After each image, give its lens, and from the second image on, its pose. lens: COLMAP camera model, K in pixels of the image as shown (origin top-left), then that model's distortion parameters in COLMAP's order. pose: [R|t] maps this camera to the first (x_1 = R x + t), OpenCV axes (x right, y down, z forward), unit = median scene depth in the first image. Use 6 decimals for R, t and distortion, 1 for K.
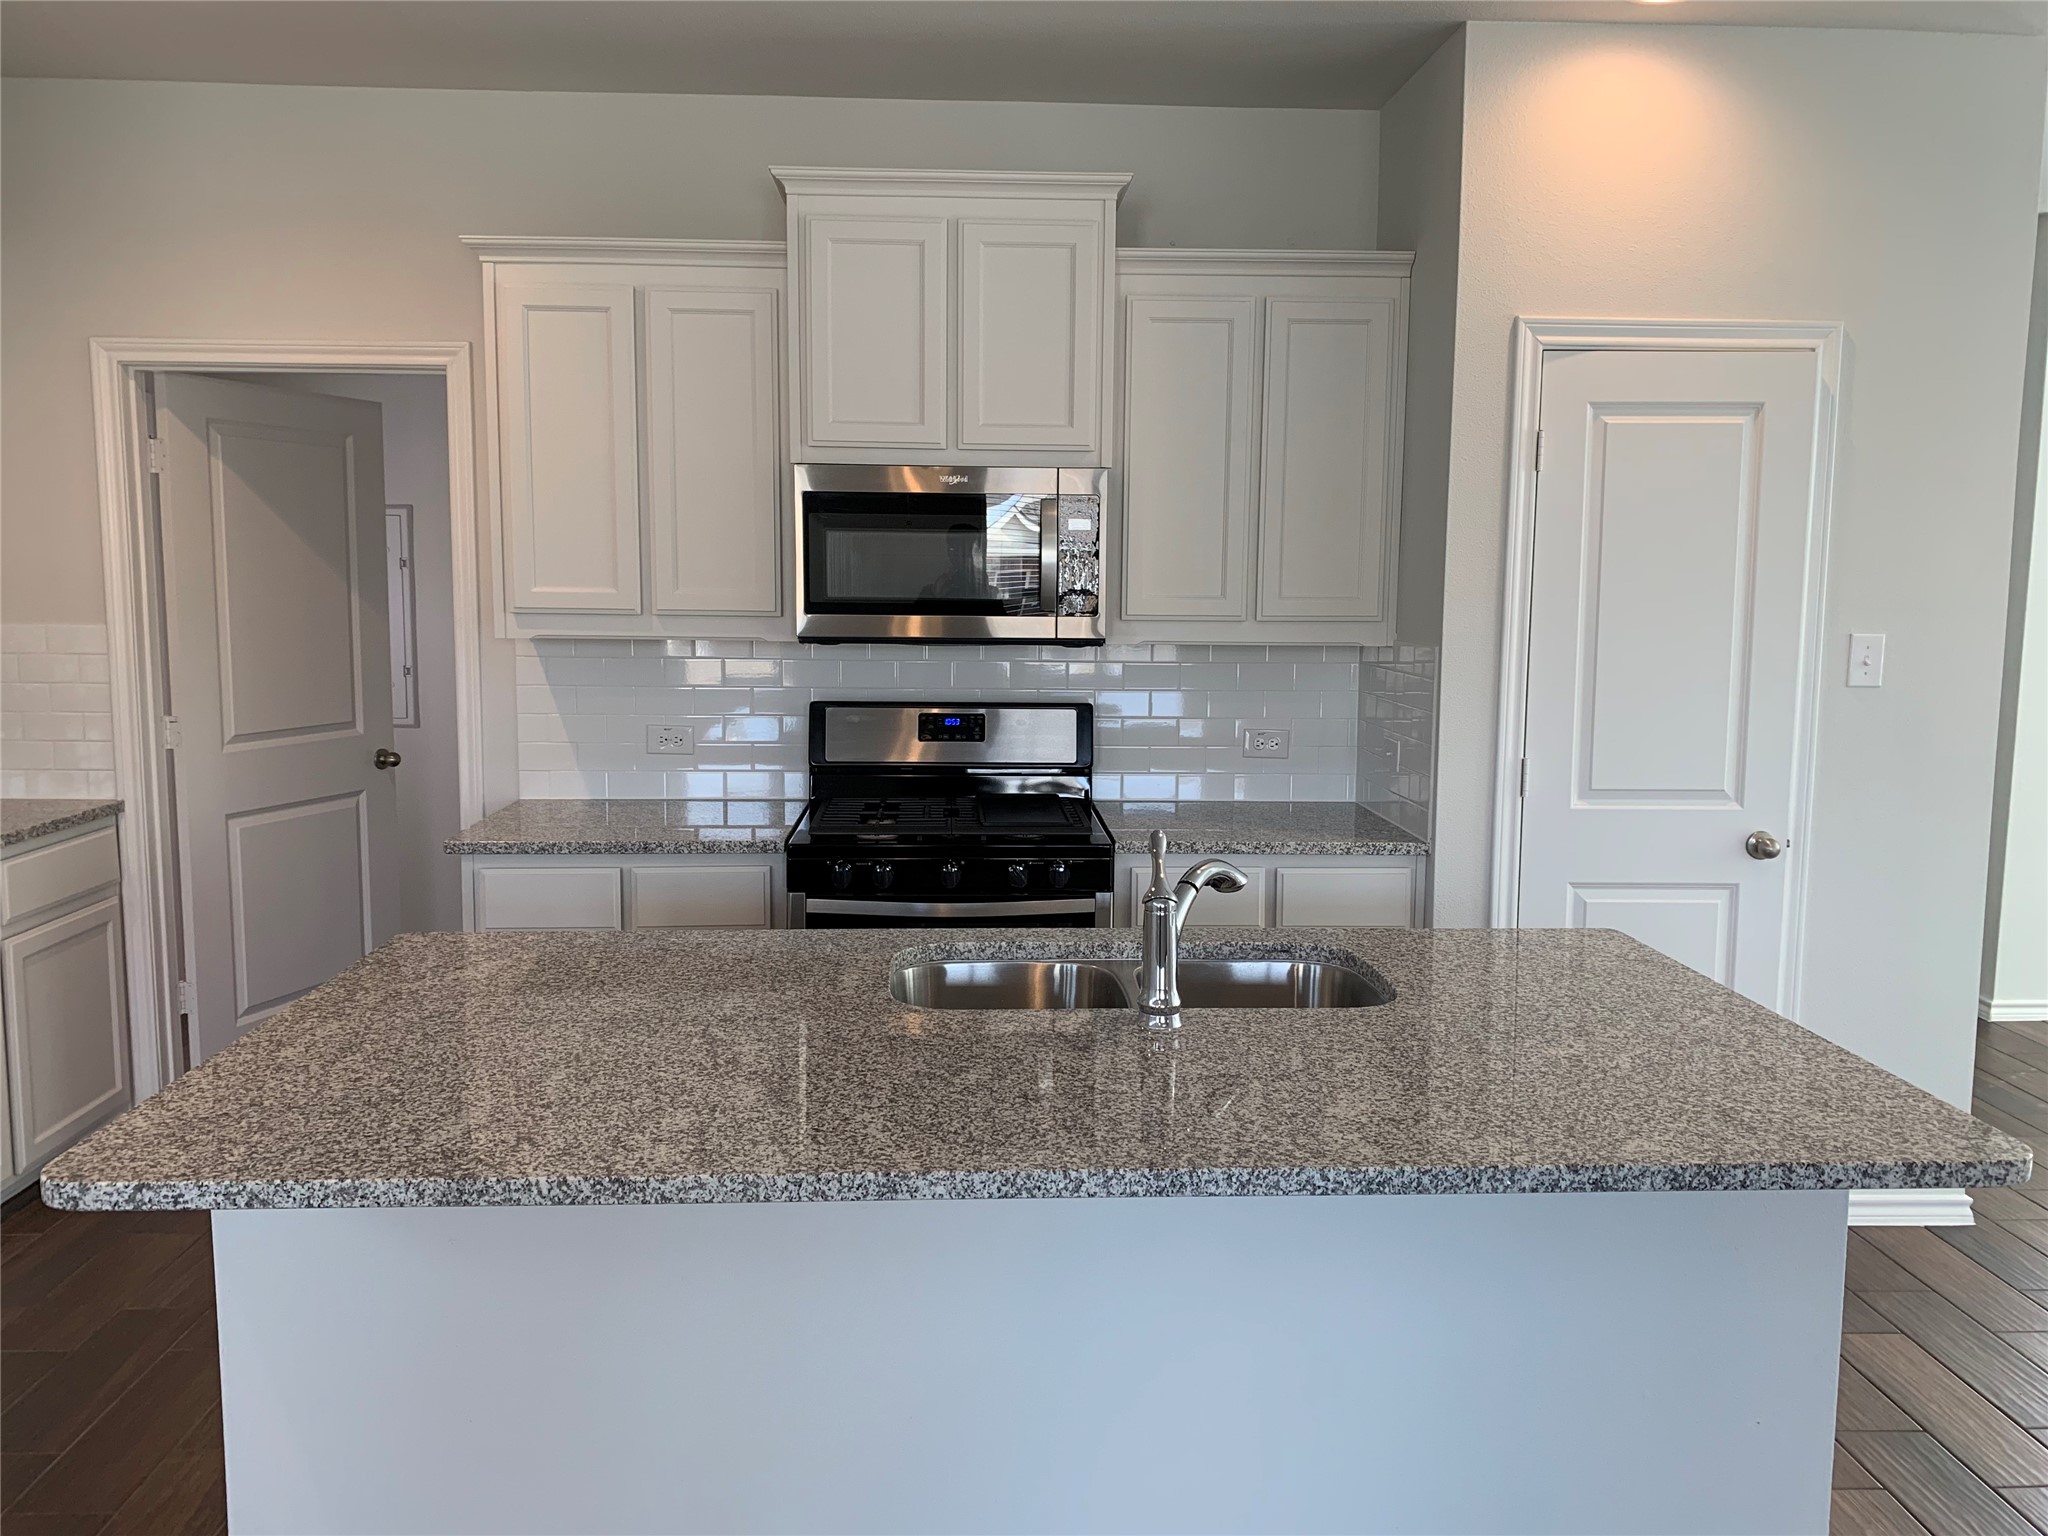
lens RADIAL K [[1562.1, 0, 1020.2], [0, 1562.1, 753.7], [0, 0, 1]] dist [0.048273, -0.051105]
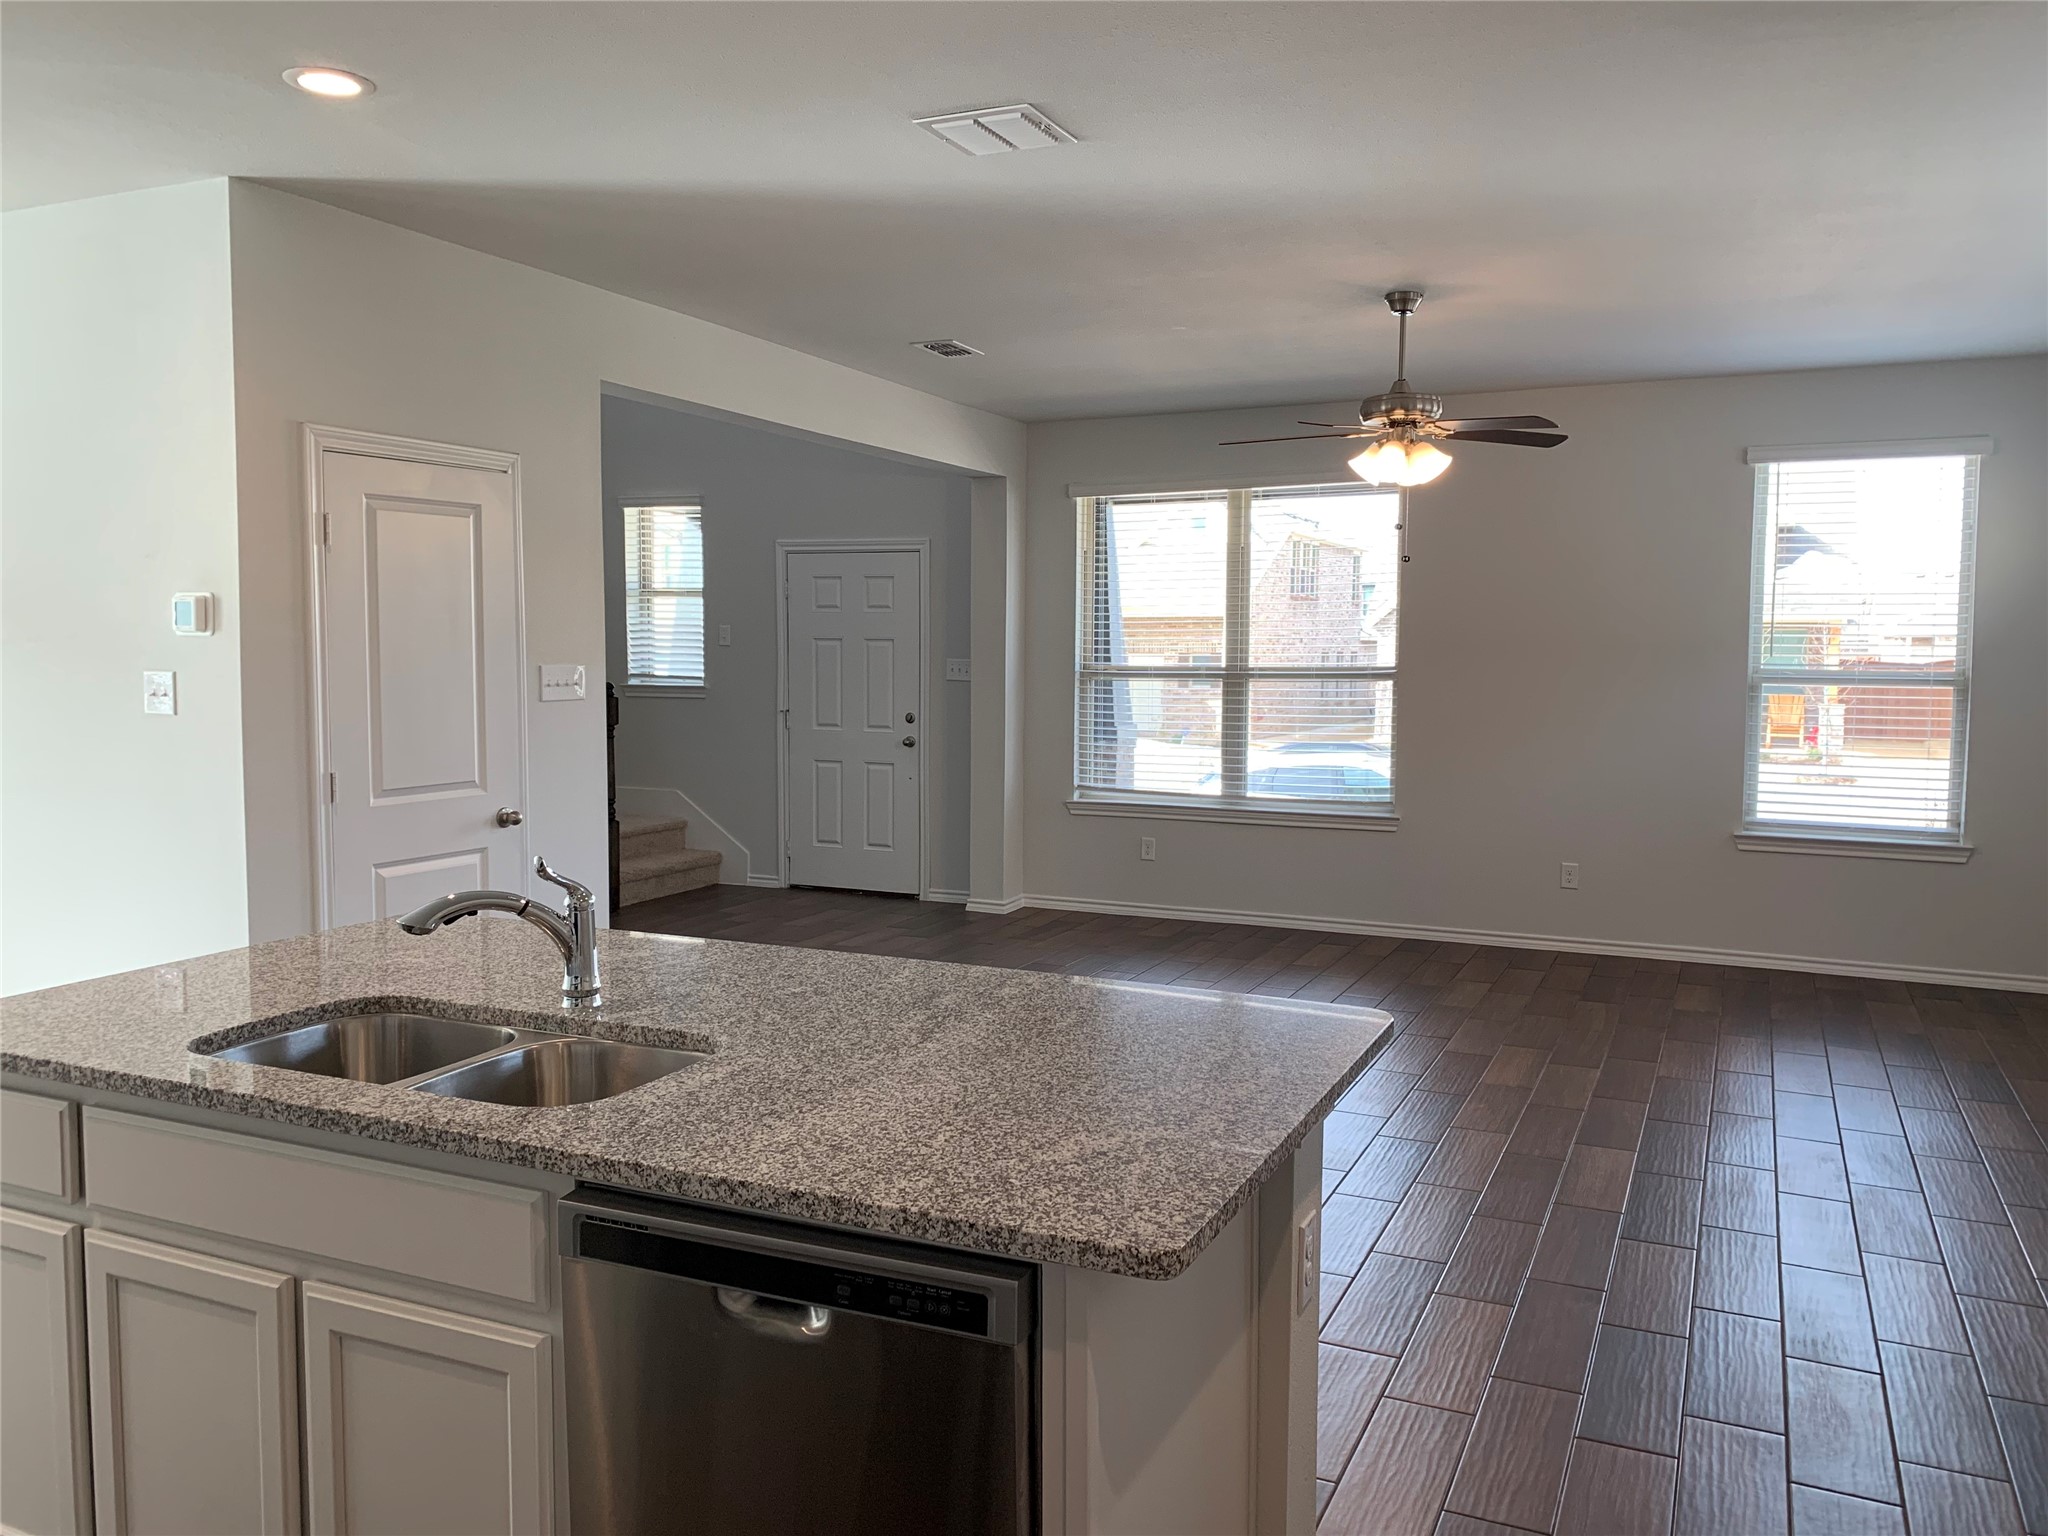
lens RADIAL K [[1562.1, 0, 1020.2], [0, 1562.1, 753.7], [0, 0, 1]] dist [0.048273, -0.051105]
pose [[-0.887247, -0.046845, 0.458910, -0.428811], [0.038665, 0.983778, 0.175176, -0.121034], [-0.459671, 0.173168, -0.871042, 1.068946]]
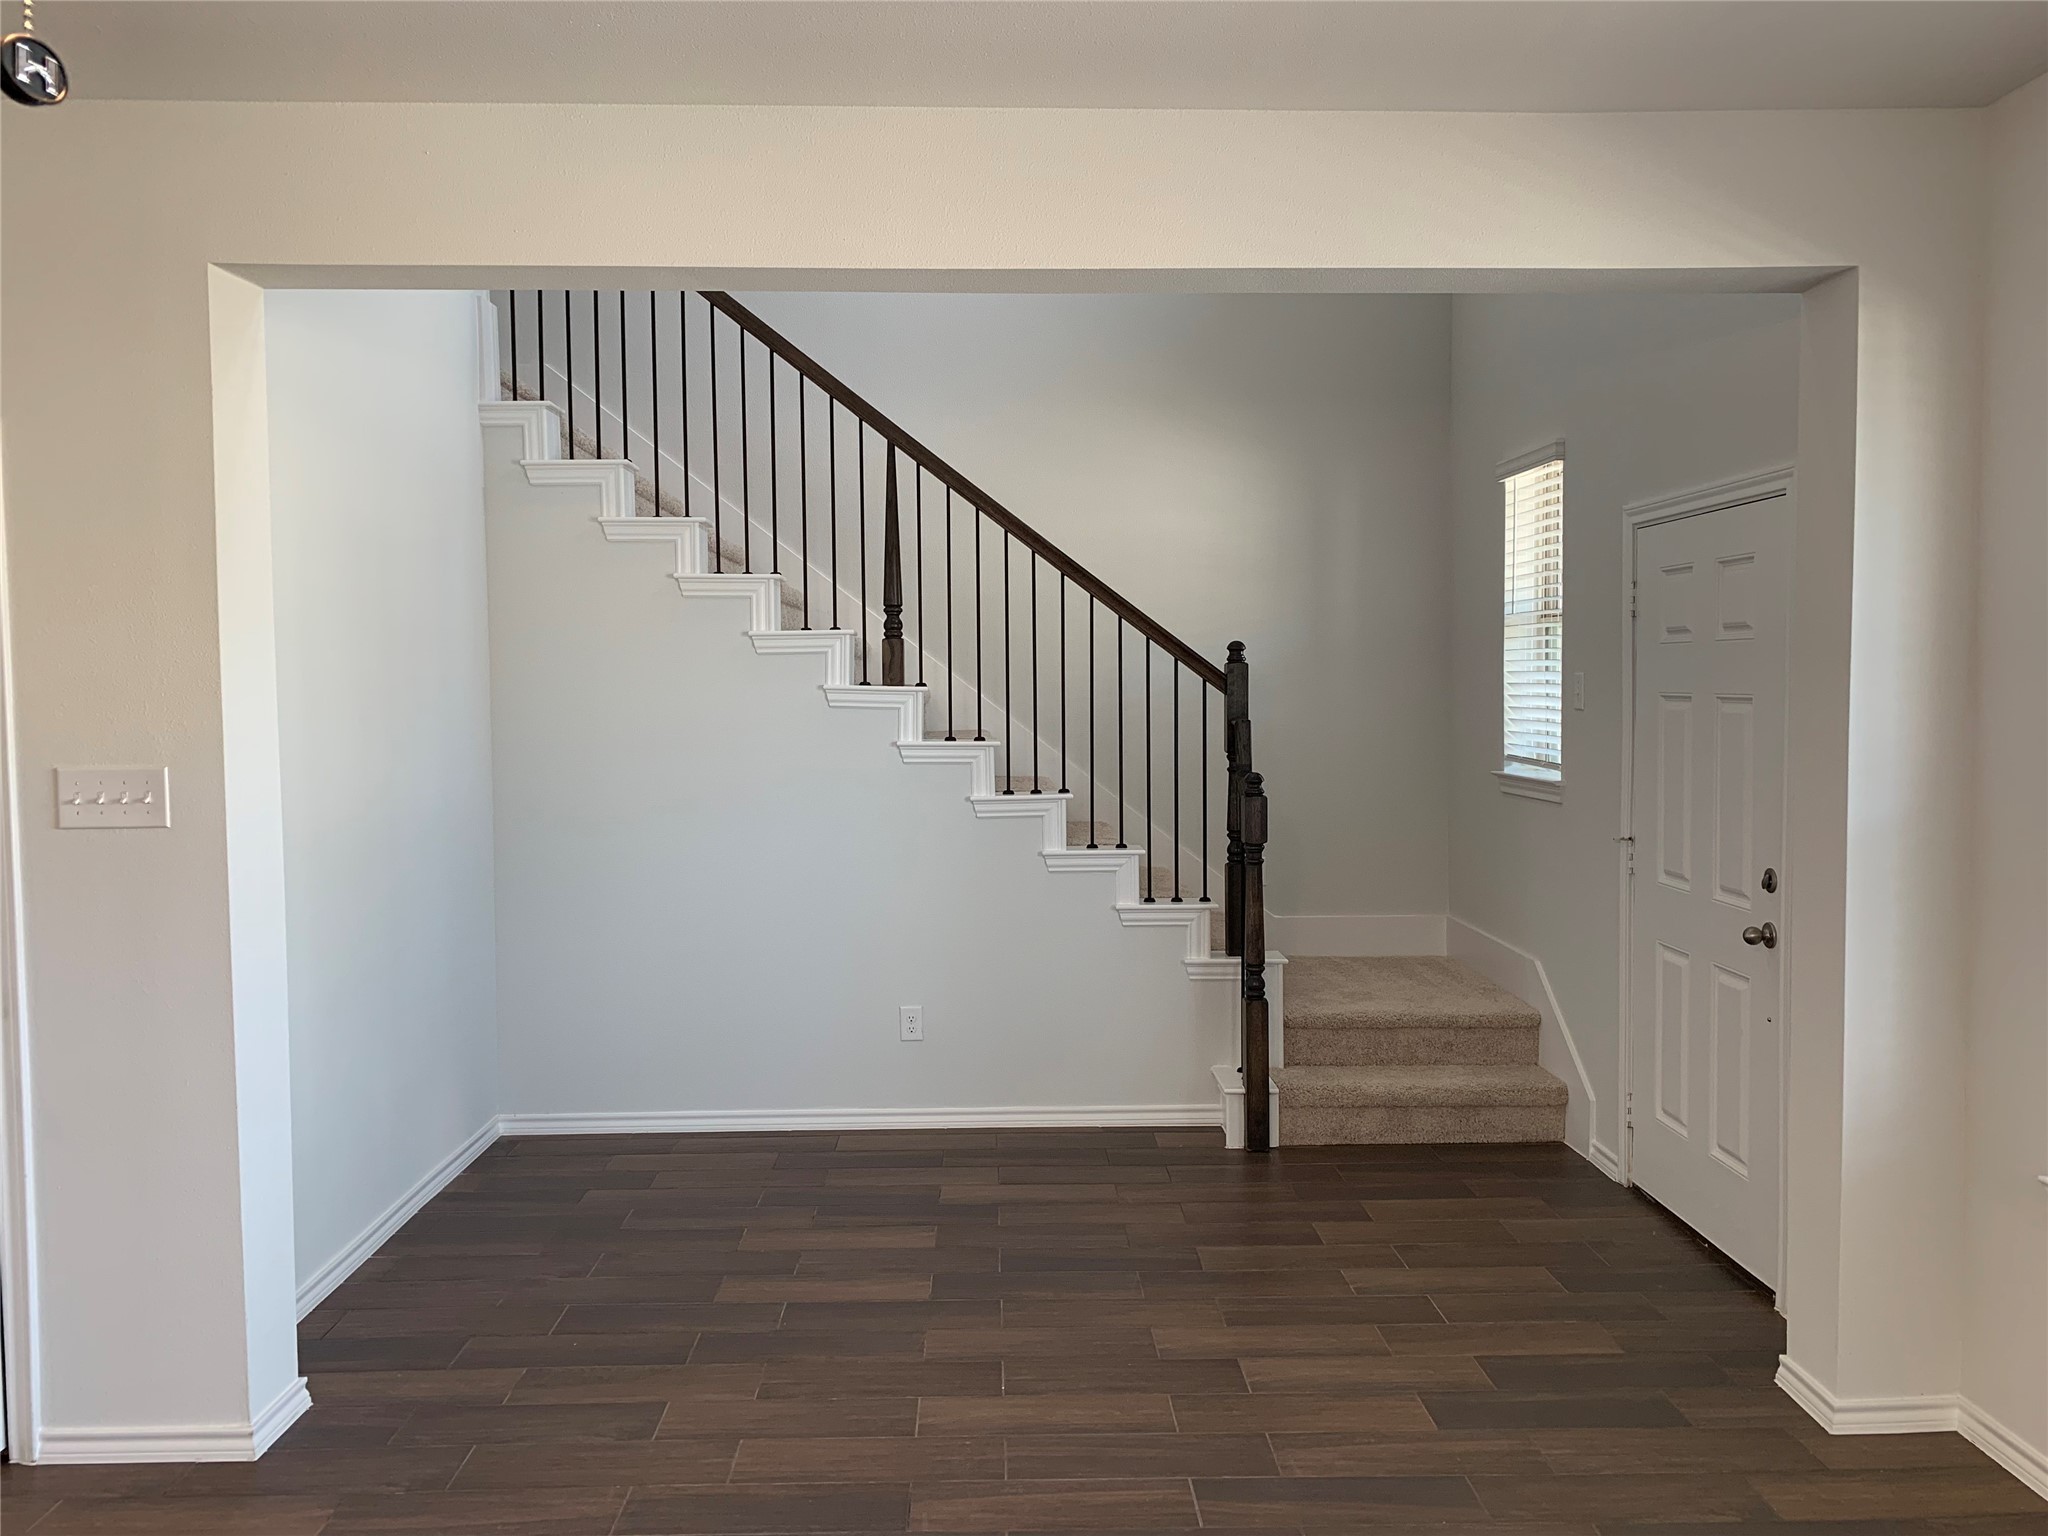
lens RADIAL K [[1562.1, 0, 1020.2], [0, 1562.1, 753.7], [0, 0, 1]] dist [0.048273, -0.051105]
pose [[0.014940, -0.053008, 0.998482, -0.222144], [0.120792, 0.991376, 0.050824, 0.044426], [-0.992565, 0.119849, 0.021214, -0.514029]]
